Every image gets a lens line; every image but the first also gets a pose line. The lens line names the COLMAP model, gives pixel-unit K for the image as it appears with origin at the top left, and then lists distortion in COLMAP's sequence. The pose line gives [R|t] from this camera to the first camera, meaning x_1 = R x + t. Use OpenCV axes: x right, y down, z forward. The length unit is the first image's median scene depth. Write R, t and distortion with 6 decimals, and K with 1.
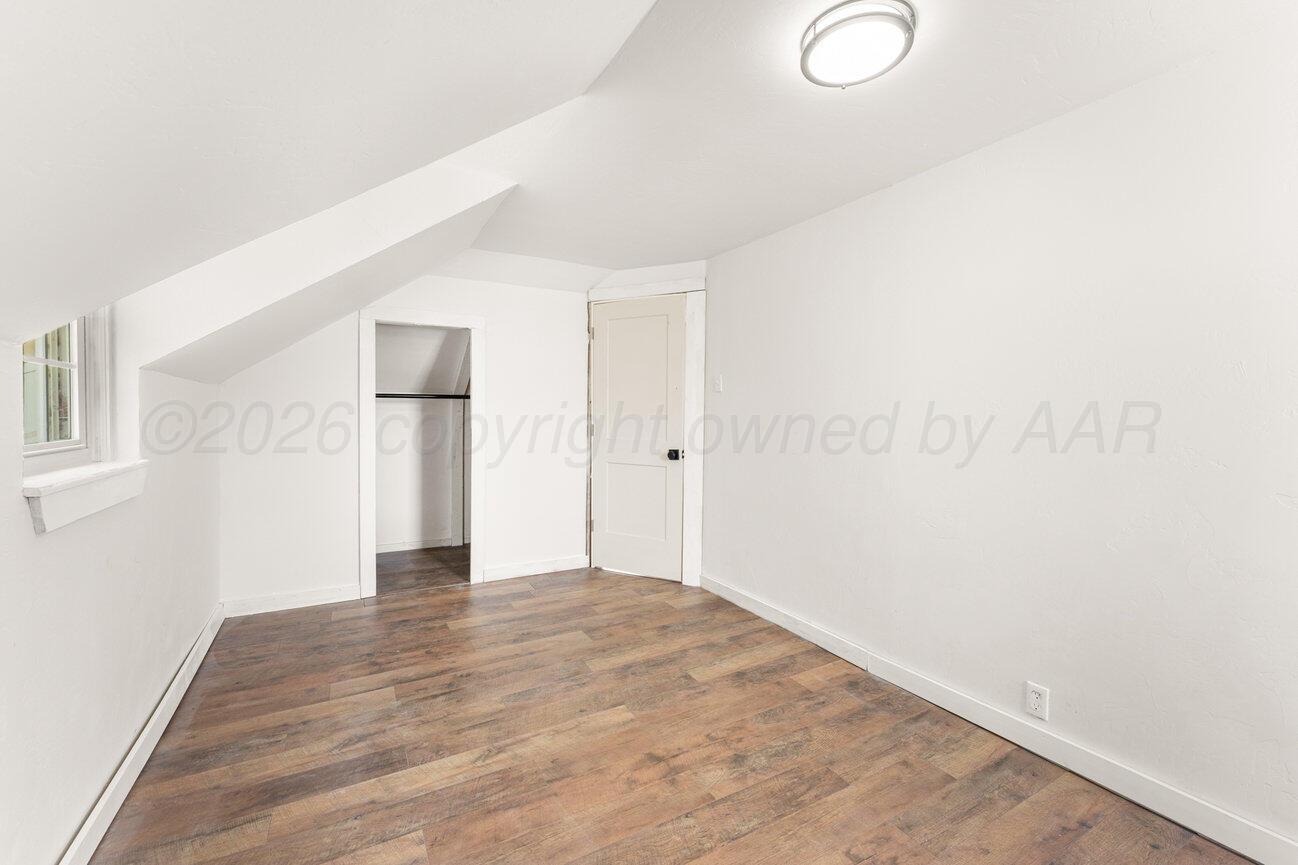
lens RADIAL K [[537.8, 0, 642.3], [0, 537.8, 415.3], [0, 0, 1]] dist [0.000876, -0.000171]
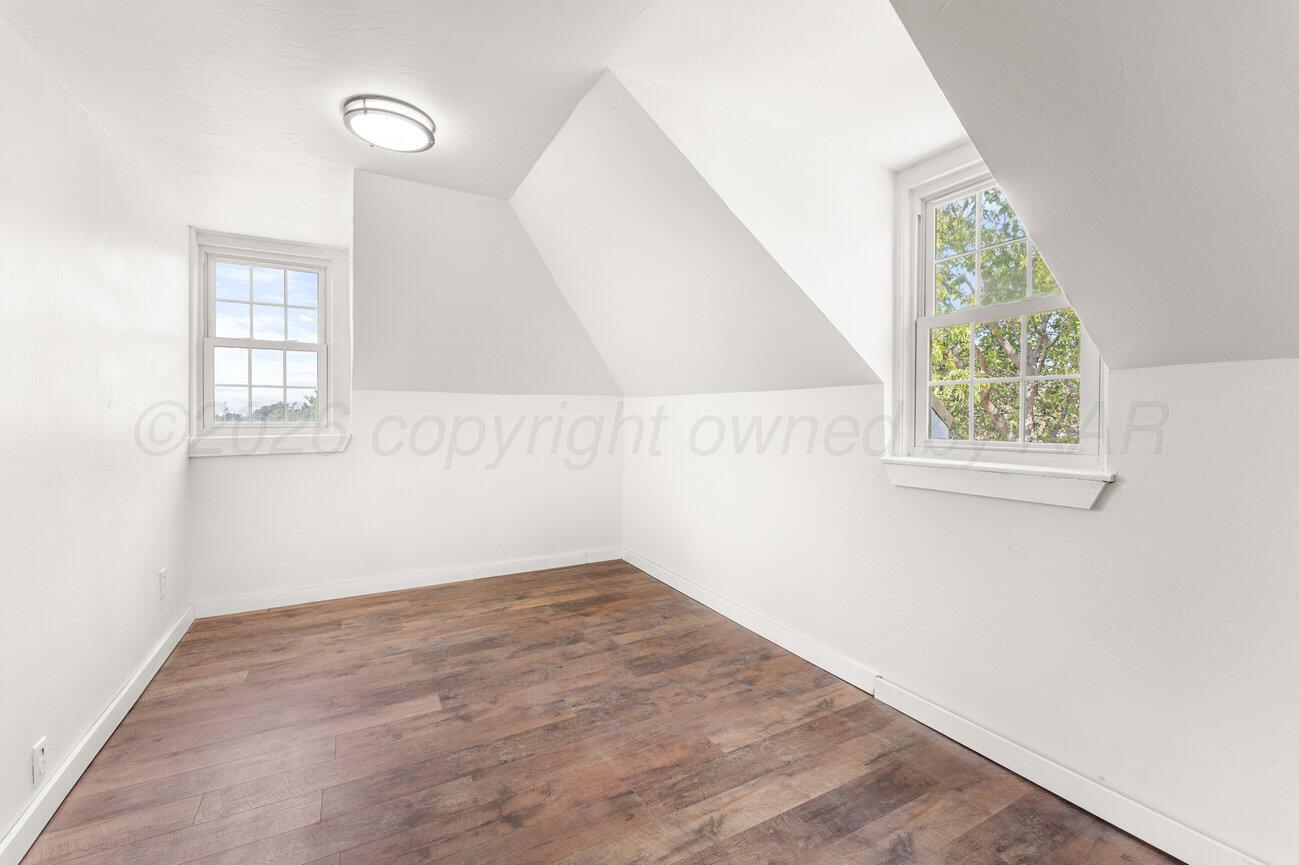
lens RADIAL K [[531.7, 0, 647.9], [0, 531.7, 408.2], [0, 0, 1]] dist [0.000731, -0.000440]
pose [[-0.999878, -0.012672, -0.009118, -0.149942], [-0.012527, 0.999797, -0.015806, -0.001132], [0.009316, -0.015690, -0.999834, 1.593646]]
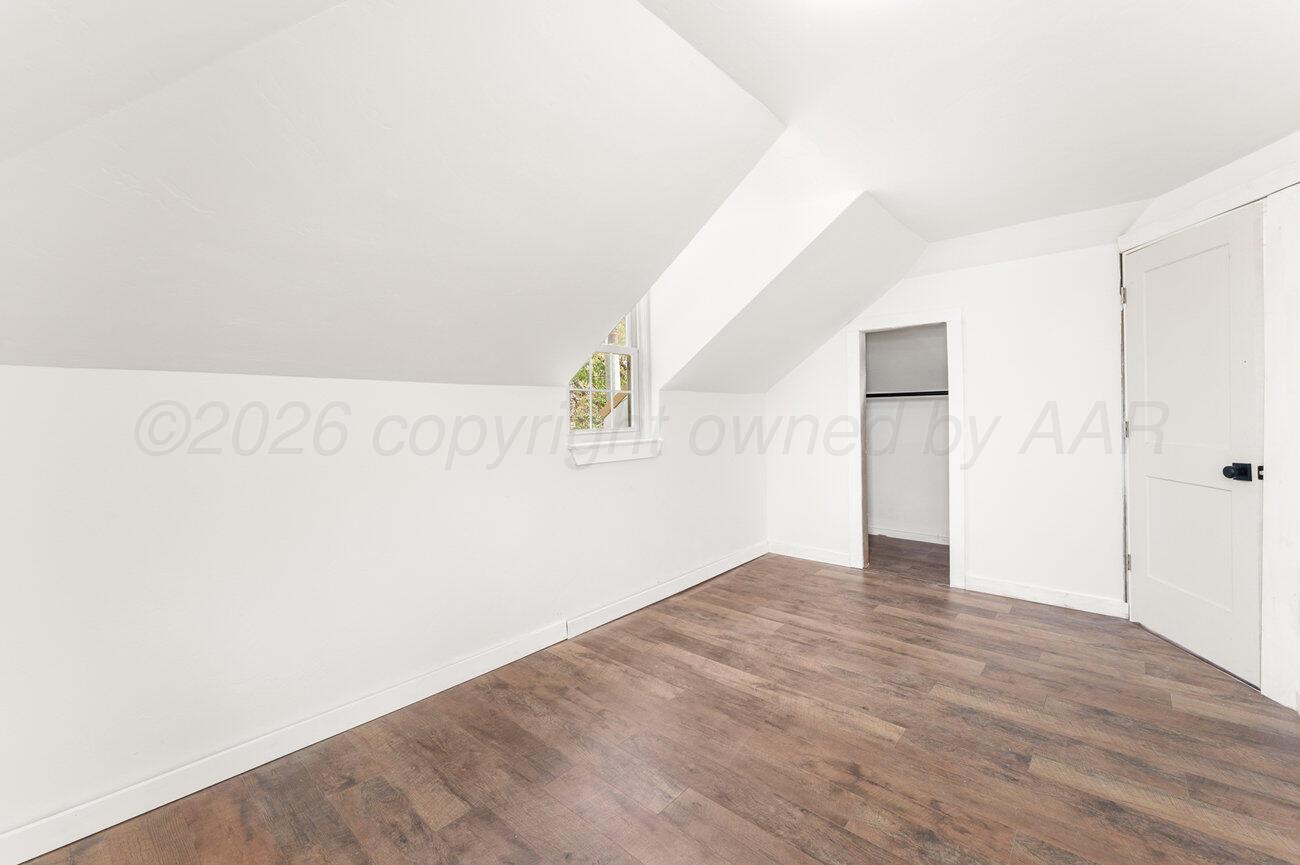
lens RADIAL K [[532.1, 0, 648.4], [0, 532.1, 408.2], [0, 0, 1]] dist [0.000731, -0.000440]
pose [[0.332568, -0.018745, -0.942893, 0.694299], [0.013213, 0.999797, -0.015216, 0.002448], [0.942987, -0.007398, 0.332748, 0.296049]]
